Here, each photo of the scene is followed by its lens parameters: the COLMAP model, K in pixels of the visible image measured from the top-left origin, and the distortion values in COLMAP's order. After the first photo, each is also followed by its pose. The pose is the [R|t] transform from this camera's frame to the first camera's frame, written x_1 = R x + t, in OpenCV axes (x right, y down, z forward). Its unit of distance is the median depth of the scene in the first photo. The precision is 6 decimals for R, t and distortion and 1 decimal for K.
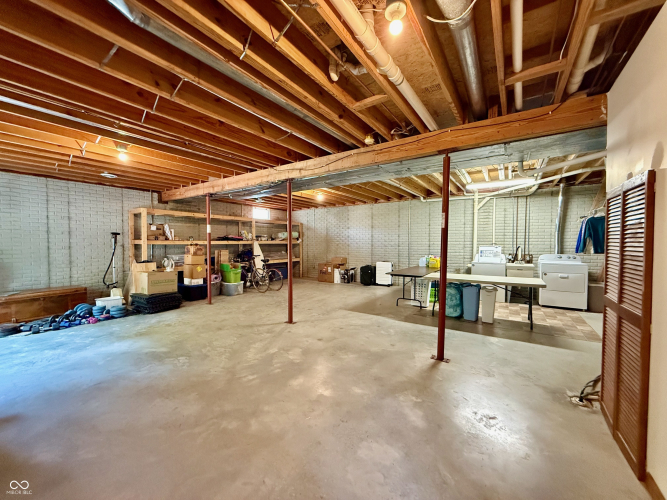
lens RADIAL K [[266.5, 0, 332.7], [0, 266.5, 250.3], [0, 0, 1]] dist [0.004228, 0.000264]
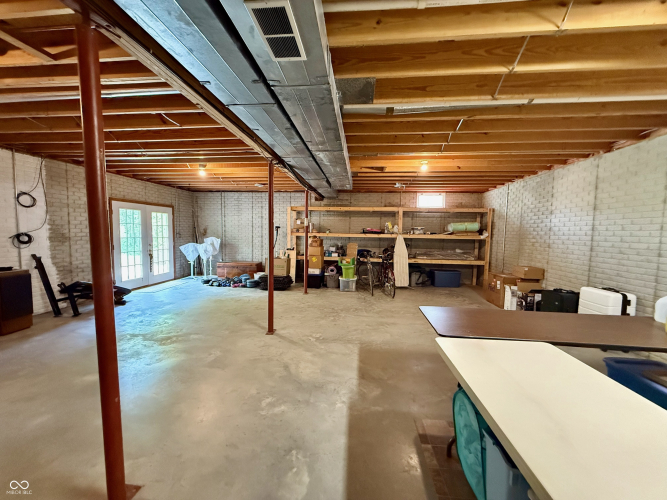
lens RADIAL K [[266.5, 0, 331.8], [0, 266.5, 247.4], [0, 0, 1]] dist [0.004228, 0.000264]
pose [[0.467017, 0.059434, -0.882249, 0.365799], [-0.043930, 0.998066, 0.043982, -0.022780], [0.883156, 0.018217, 0.468725, 0.426780]]
